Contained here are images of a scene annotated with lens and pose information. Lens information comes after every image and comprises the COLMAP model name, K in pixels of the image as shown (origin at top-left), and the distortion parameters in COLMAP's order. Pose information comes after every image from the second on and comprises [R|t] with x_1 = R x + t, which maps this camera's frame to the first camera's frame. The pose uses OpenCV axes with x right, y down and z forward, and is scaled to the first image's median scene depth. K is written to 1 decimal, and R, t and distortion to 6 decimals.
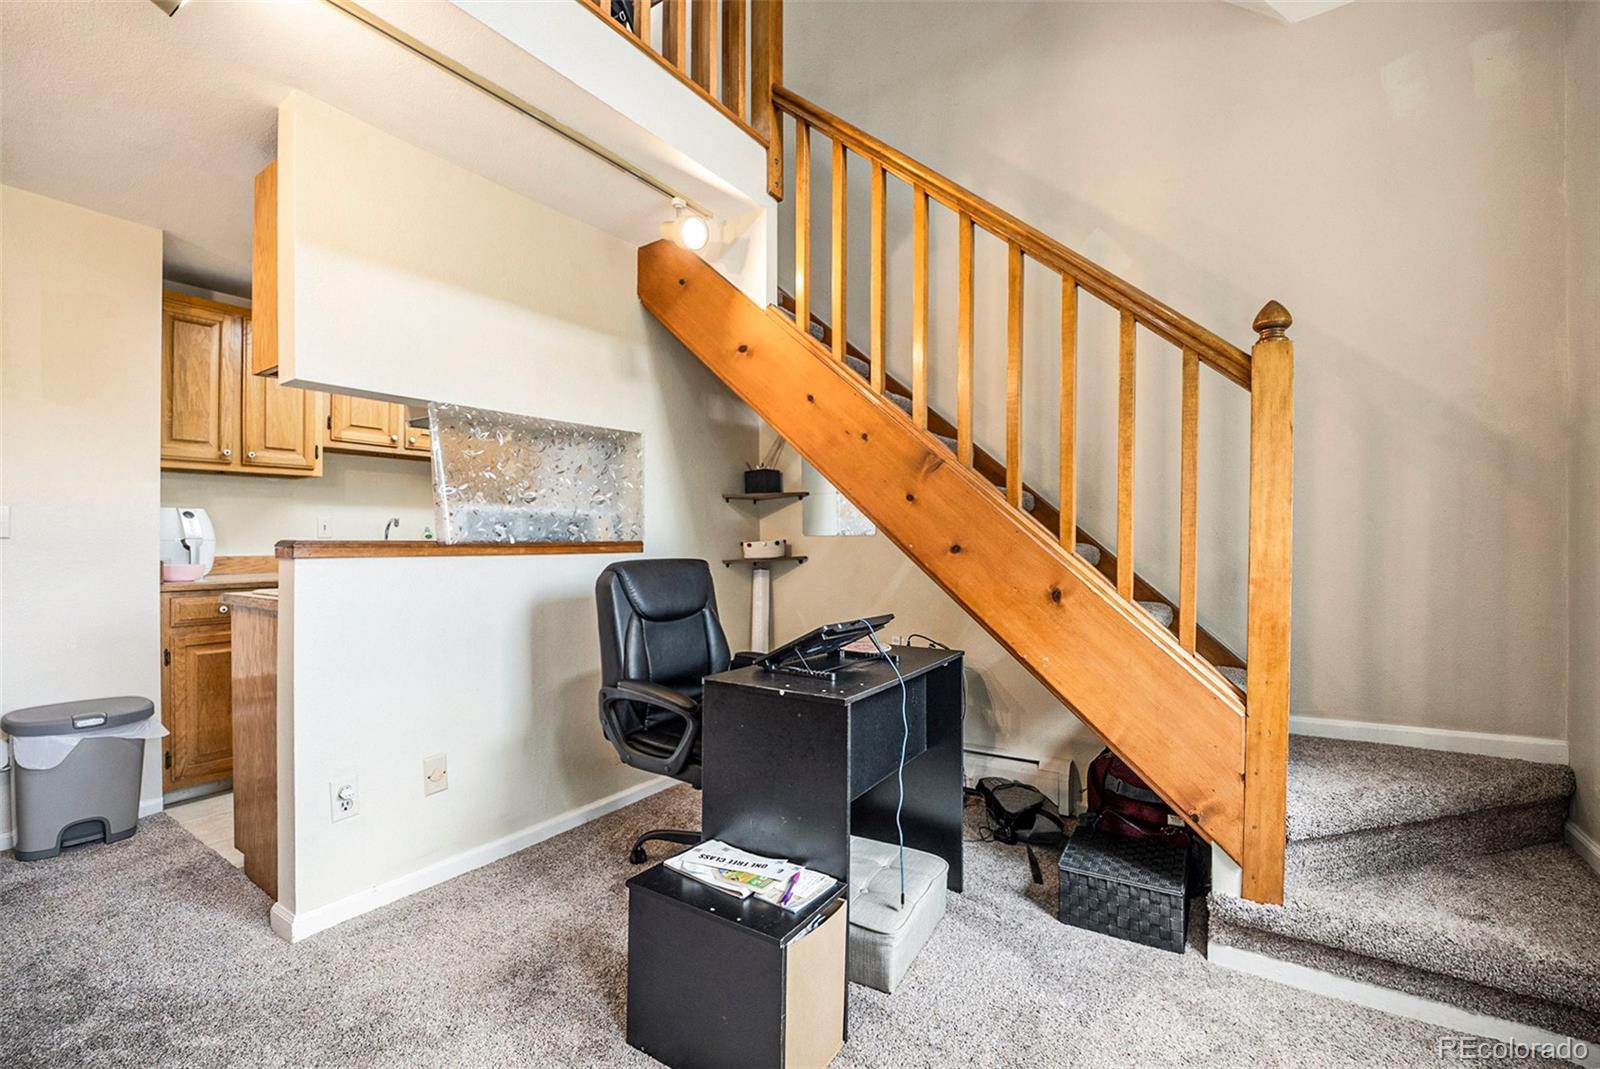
lens RADIAL K [[655.0, 0, 785.6], [0, 655.0, 540.8], [0, 0, 1]] dist [-0.027430, 0.002649]
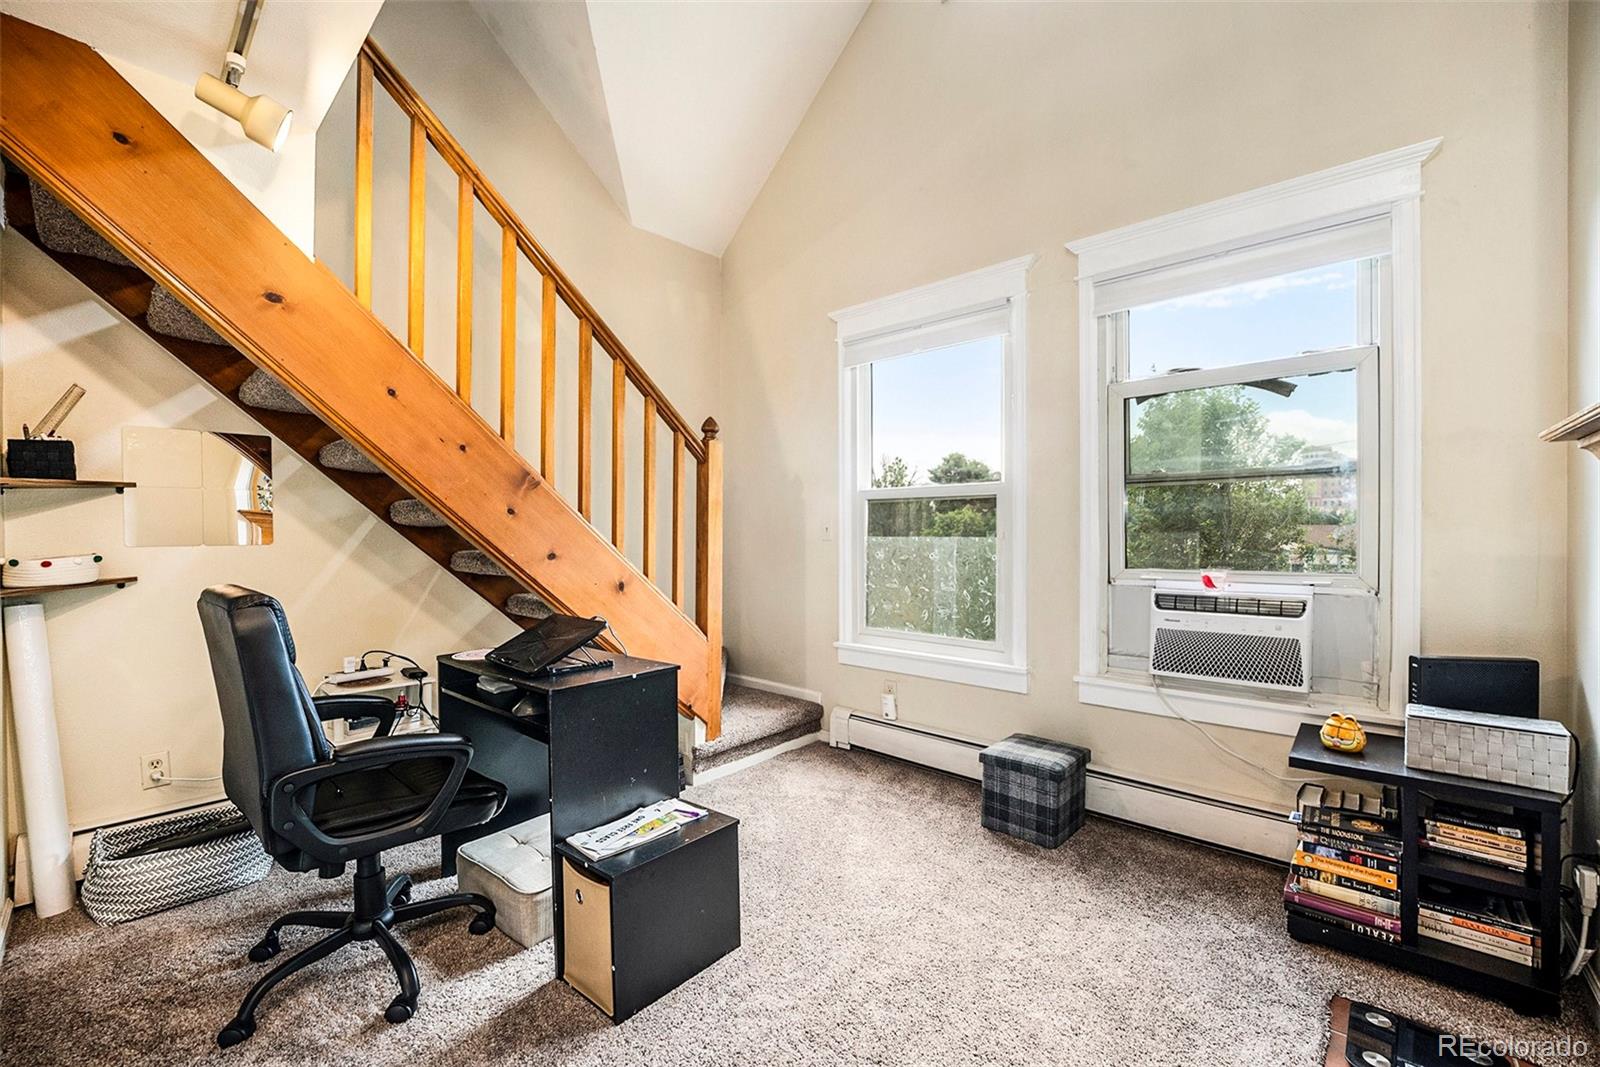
lens RADIAL K [[655.0, 0, 792.7], [0, 655.0, 543.8], [0, 0, 1]] dist [-0.027430, 0.002649]
pose [[0.152513, -0.011713, 0.988232, -0.552629], [0.008515, 0.999908, 0.010538, -0.012472], [-0.988265, 0.006807, 0.152599, 0.242410]]
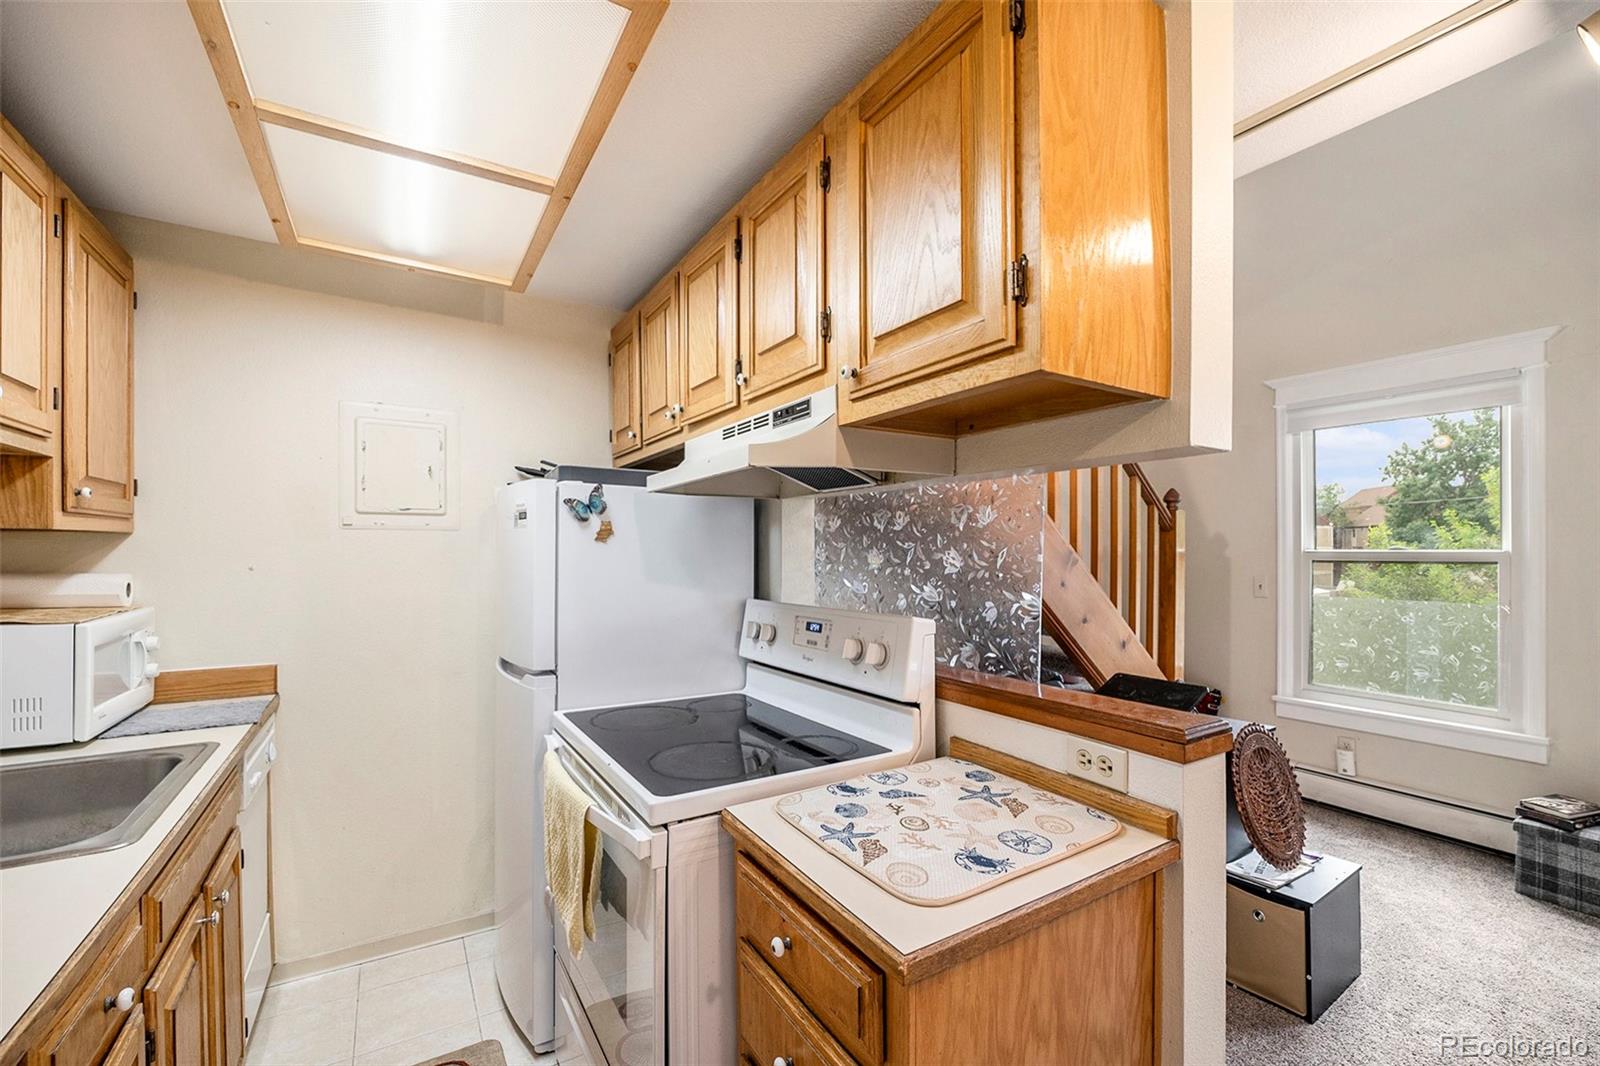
lens RADIAL K [[655.0, 0, 804.1], [0, 655.0, 551.1], [0, 0, 1]] dist [-0.027430, 0.002649]
pose [[0.420530, 0.003070, 0.907273, -0.851909], [0.005644, 0.999966, -0.005999, -0.092077], [-0.907261, 0.007644, 0.420498, 0.642461]]
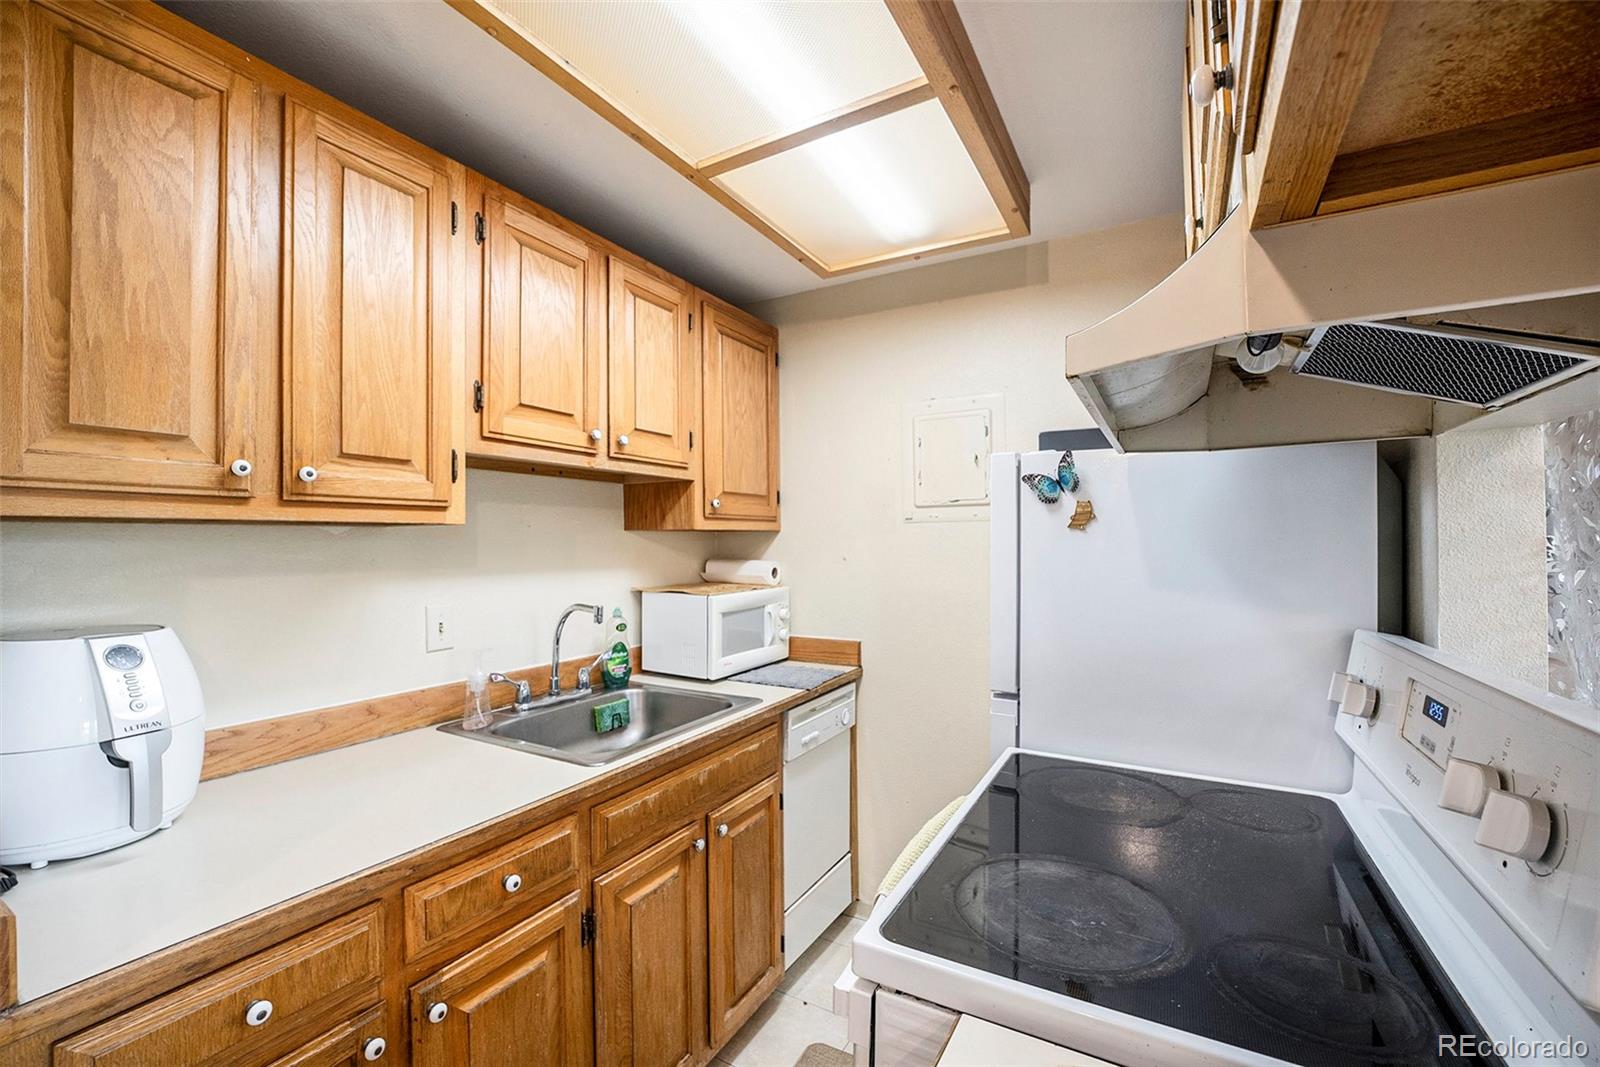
lens RADIAL K [[655.0, 0, 799.6], [0, 655.0, 547.1], [0, 0, 1]] dist [-0.027430, 0.002649]
pose [[0.998734, -0.002956, 0.050219, -0.586143], [0.003124, 0.999990, -0.003275, -0.092882], [-0.050209, 0.003428, 0.998733, 0.638722]]
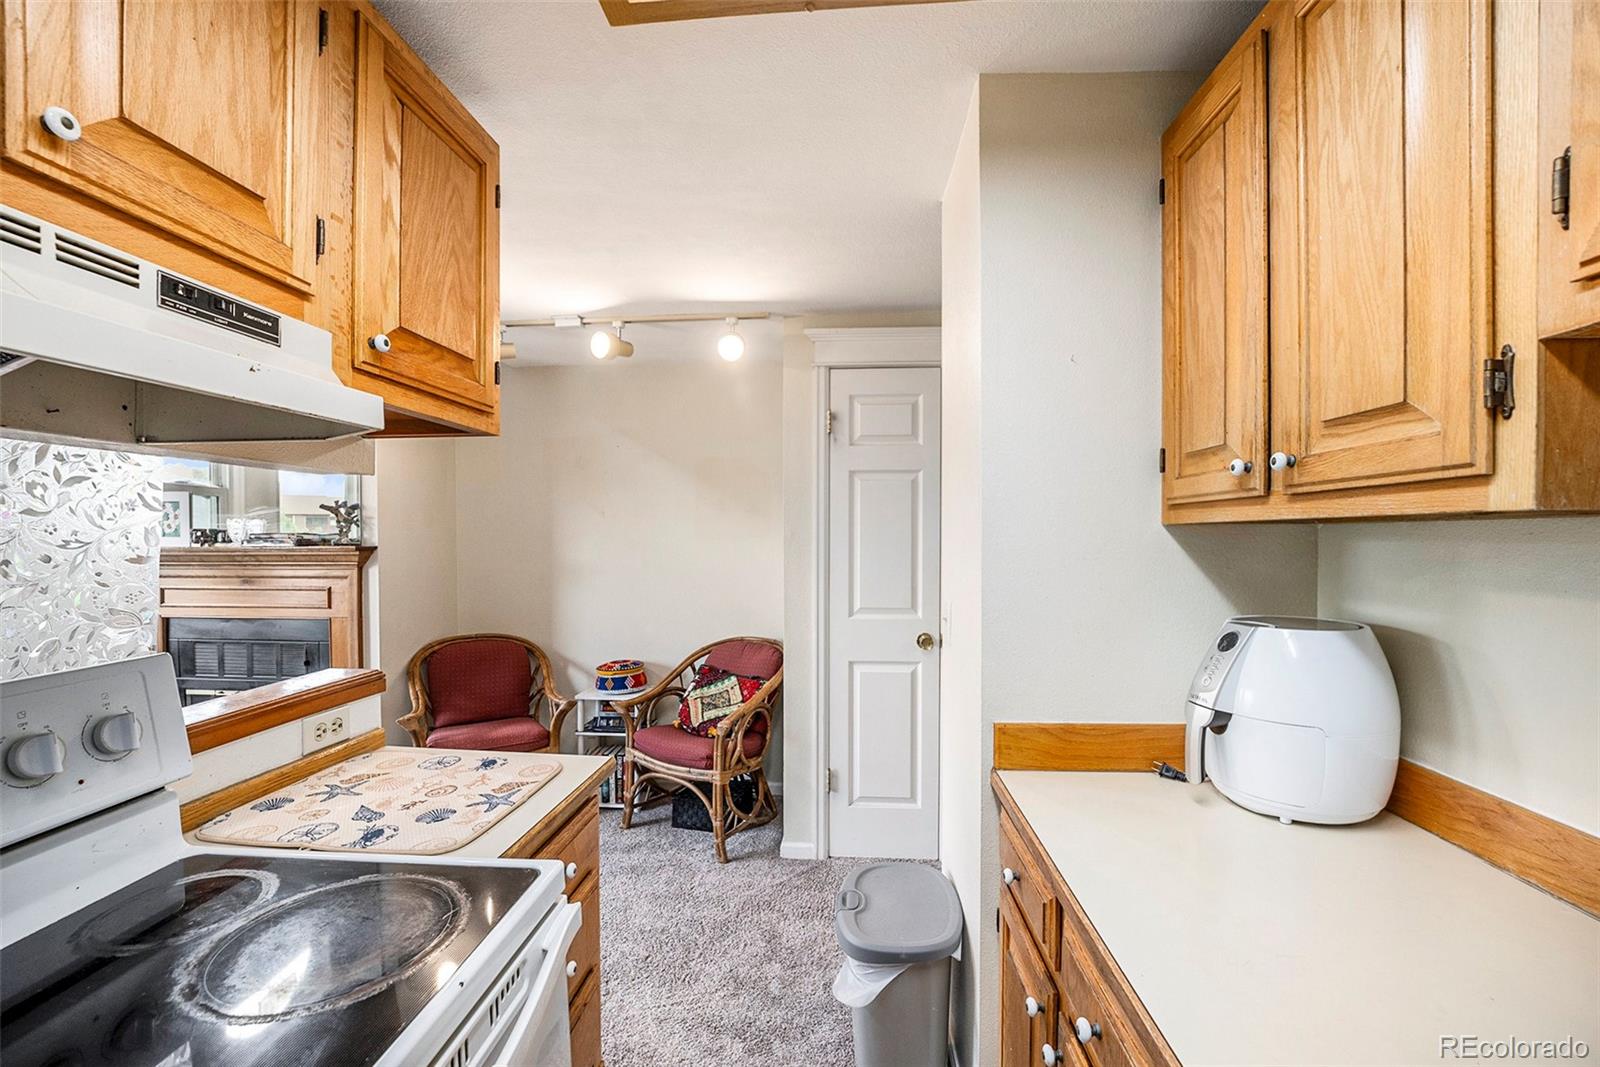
lens RADIAL K [[655.0, 0, 799.8], [0, 655.0, 554.8], [0, 0, 1]] dist [-0.027430, 0.002649]
pose [[-0.875946, 0.018146, -0.482067, -0.507513], [0.000812, 0.999346, 0.036143, -0.104822], [0.482408, 0.031268, -0.875388, 1.189009]]
